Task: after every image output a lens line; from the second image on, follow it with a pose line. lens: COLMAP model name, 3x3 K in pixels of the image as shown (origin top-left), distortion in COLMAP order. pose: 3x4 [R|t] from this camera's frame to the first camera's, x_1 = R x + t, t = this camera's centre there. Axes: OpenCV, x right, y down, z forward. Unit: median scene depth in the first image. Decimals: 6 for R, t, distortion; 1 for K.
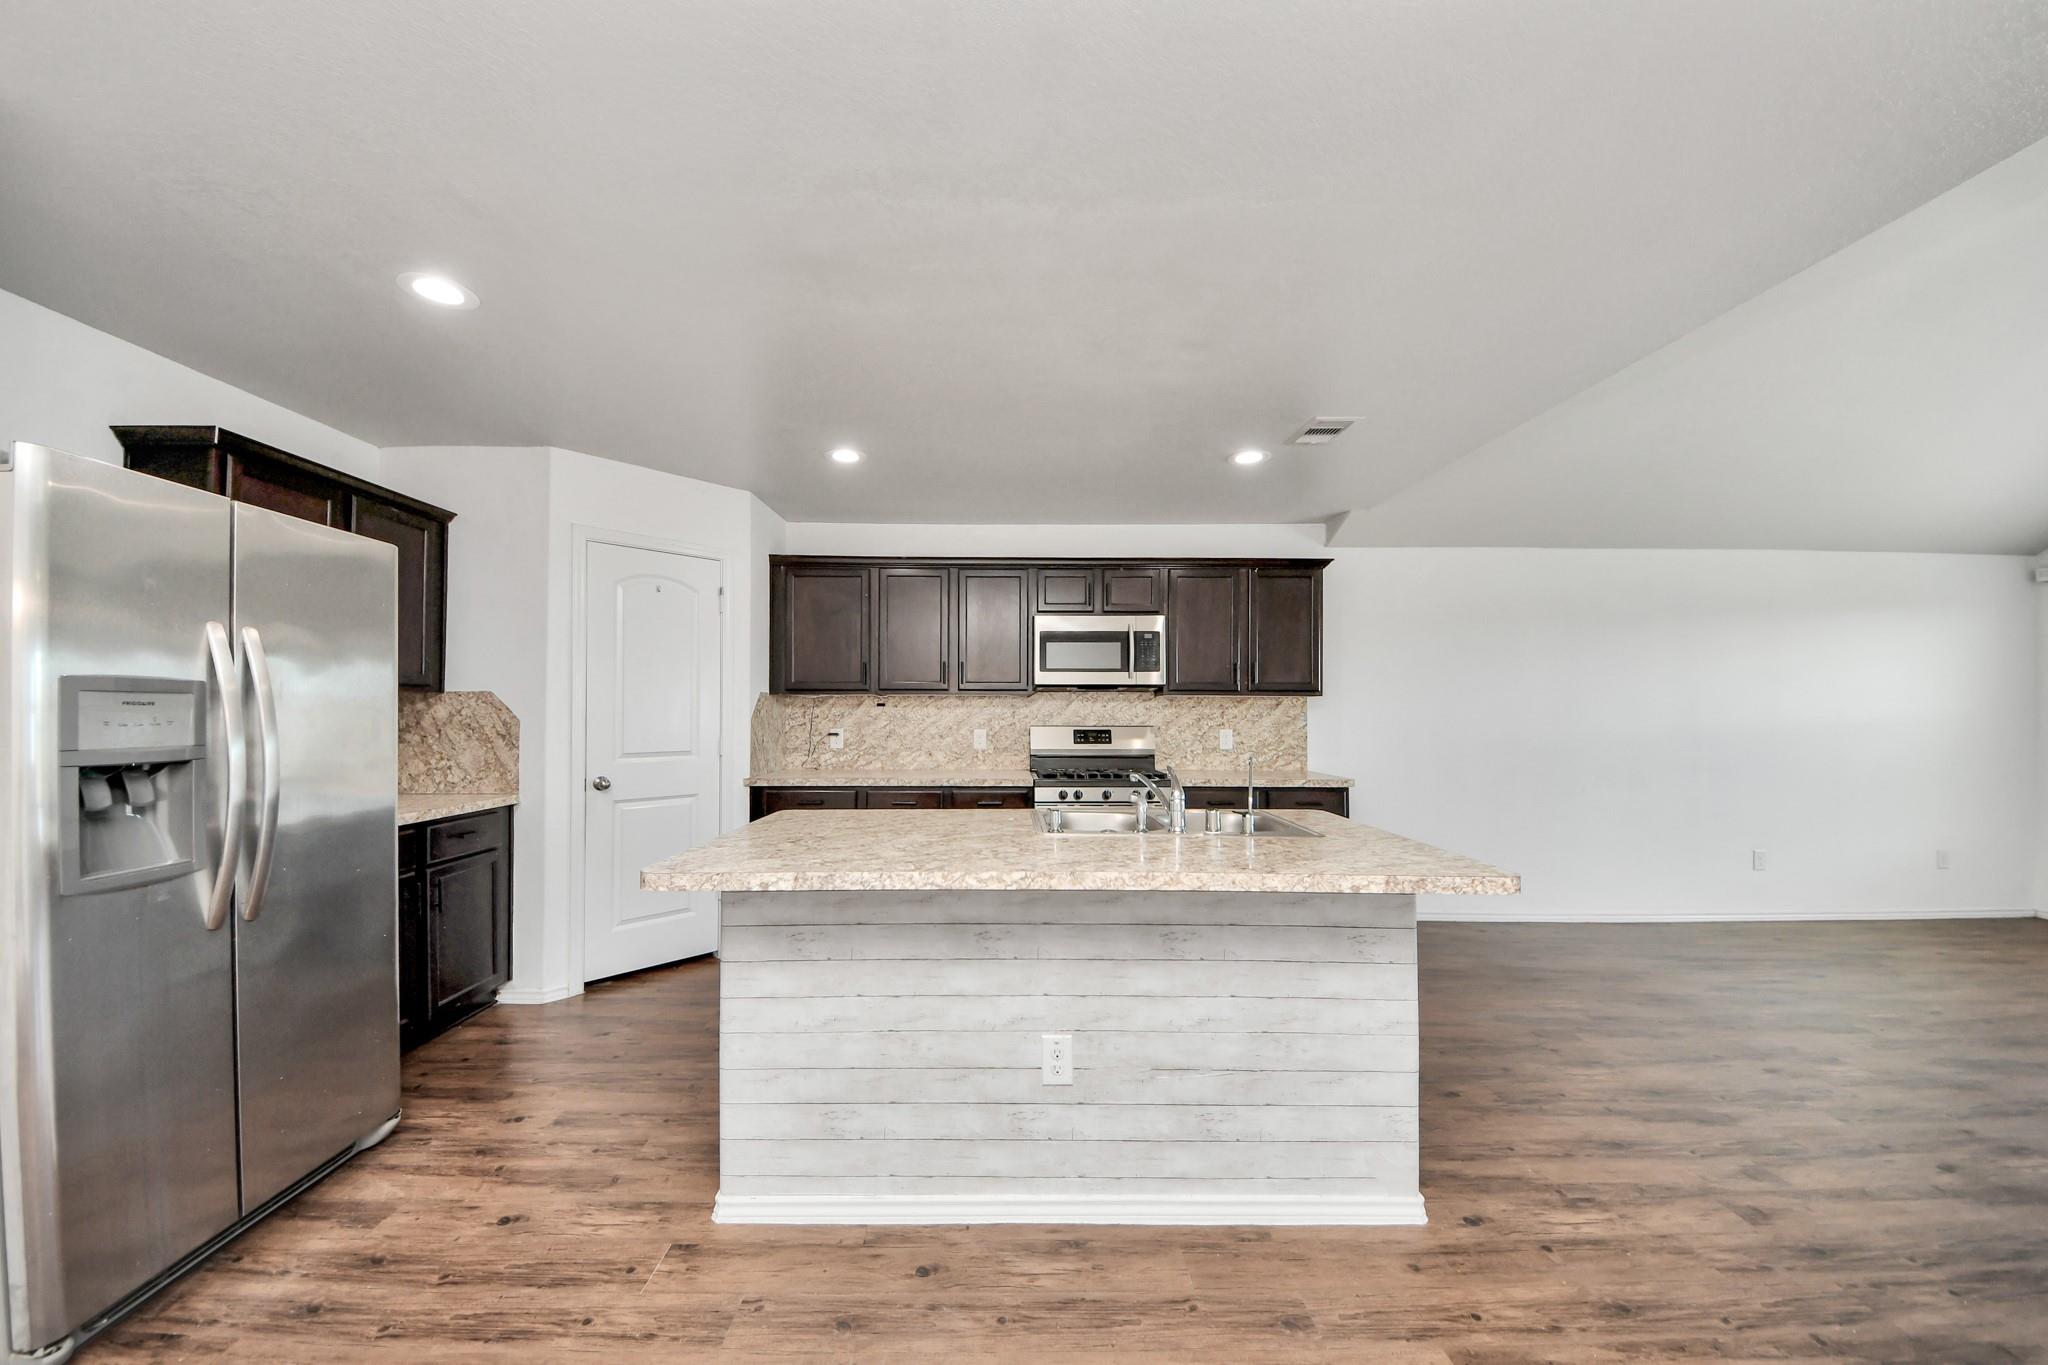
lens RADIAL K [[730.6, 0, 1013.3], [0, 730.6, 699.4], [0, 0, 1]] dist [0.012122, -0.013633]
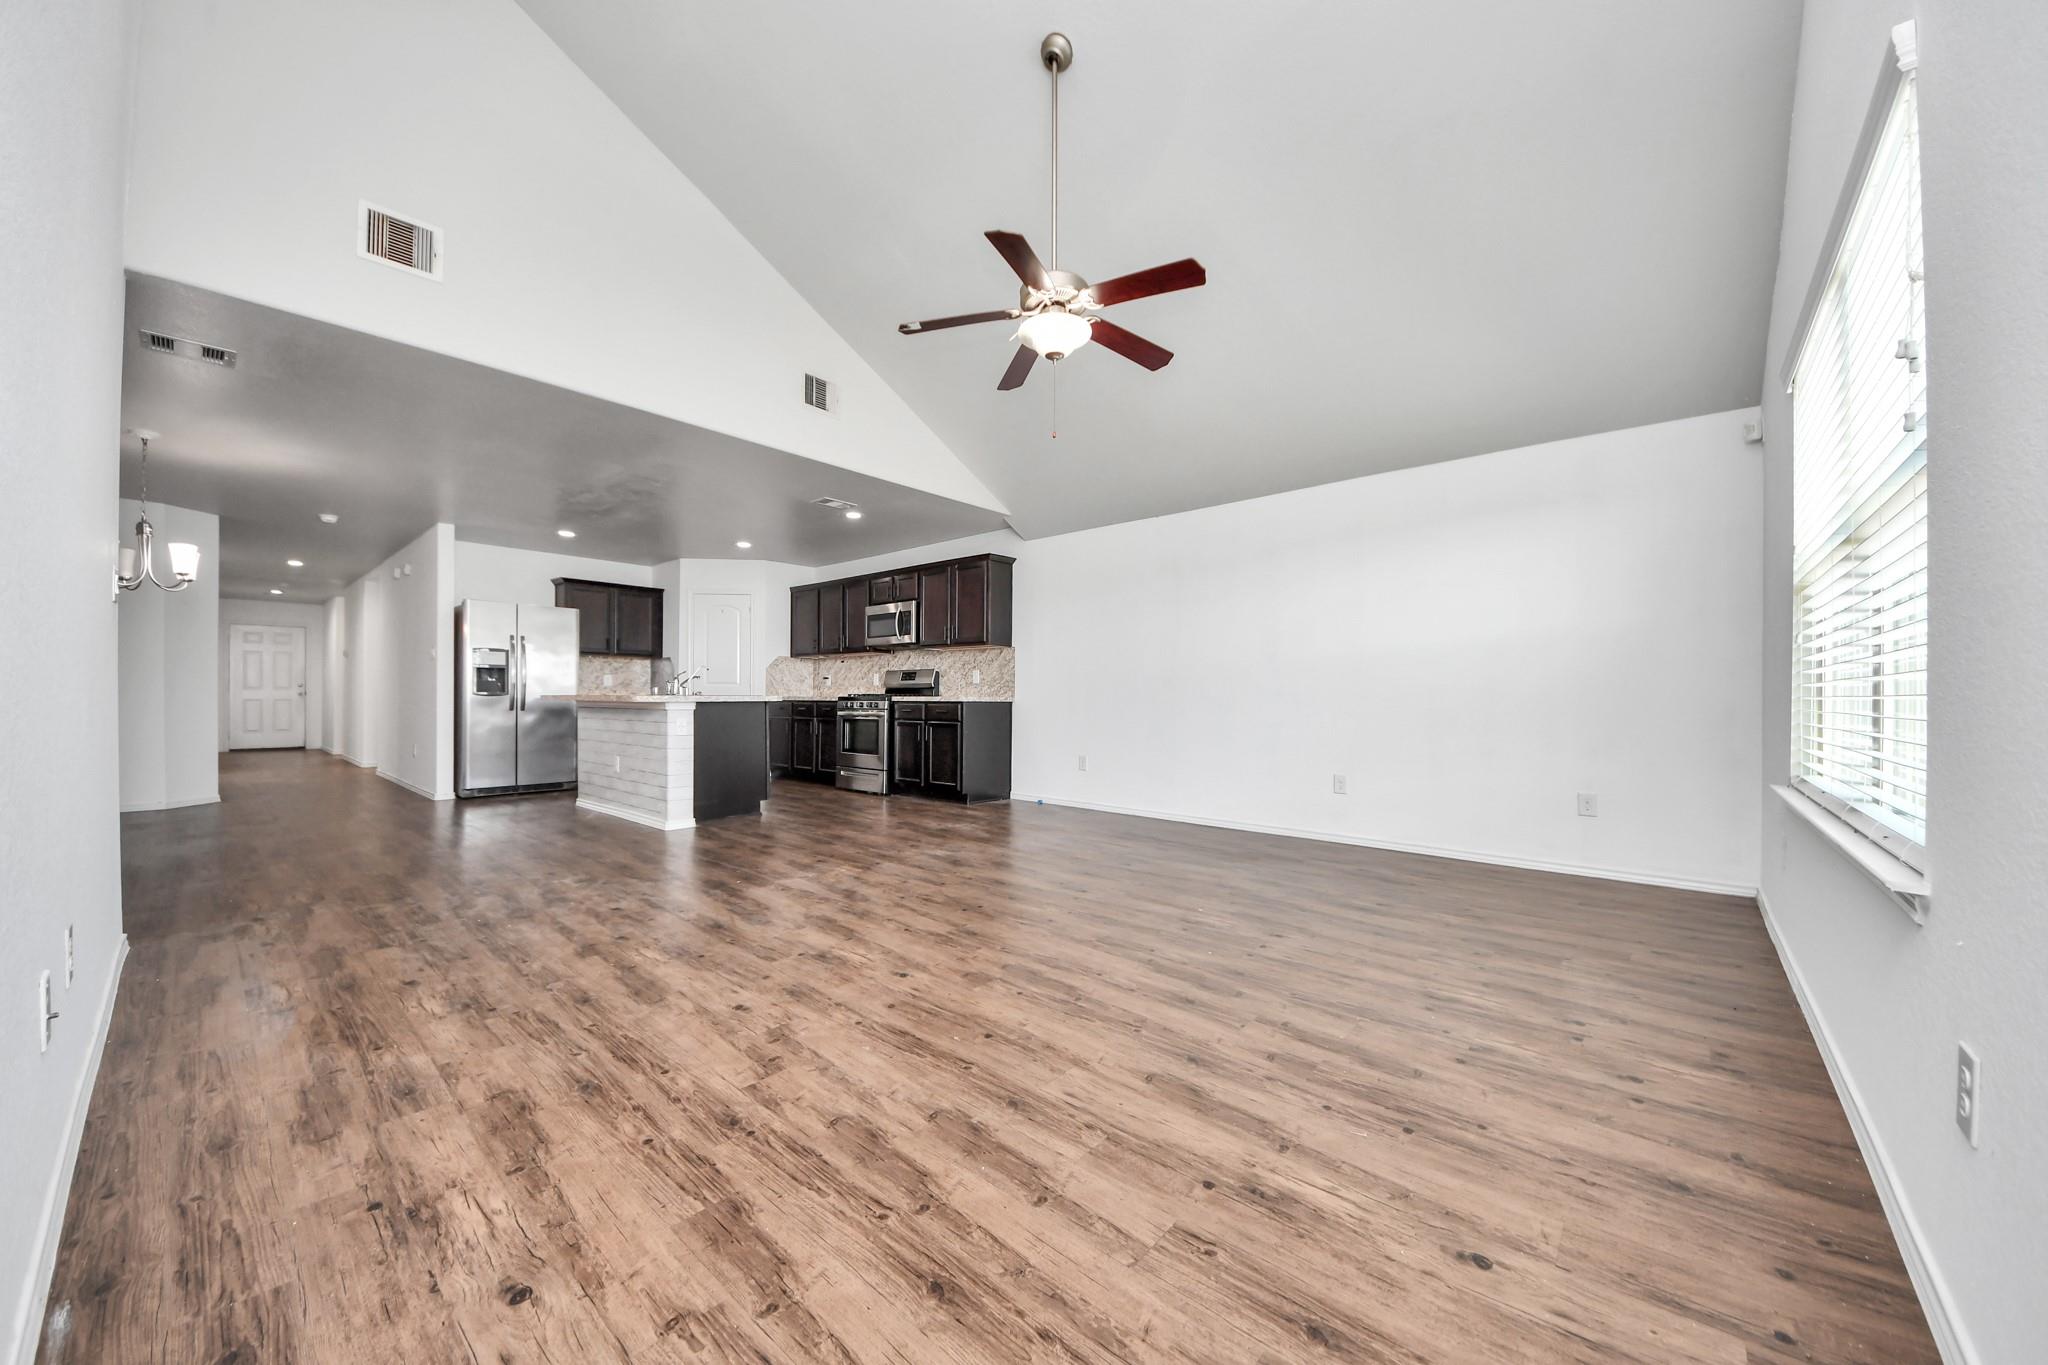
lens RADIAL K [[730.6, 0, 1013.3], [0, 730.6, 699.4], [0, 0, 1]] dist [0.012122, -0.013633]
pose [[0.737191, 0.004107, -0.675672, 1.830307], [0.009964, 0.999807, 0.016948, 0.101708], [0.675611, -0.019226, 0.737008, -0.075886]]
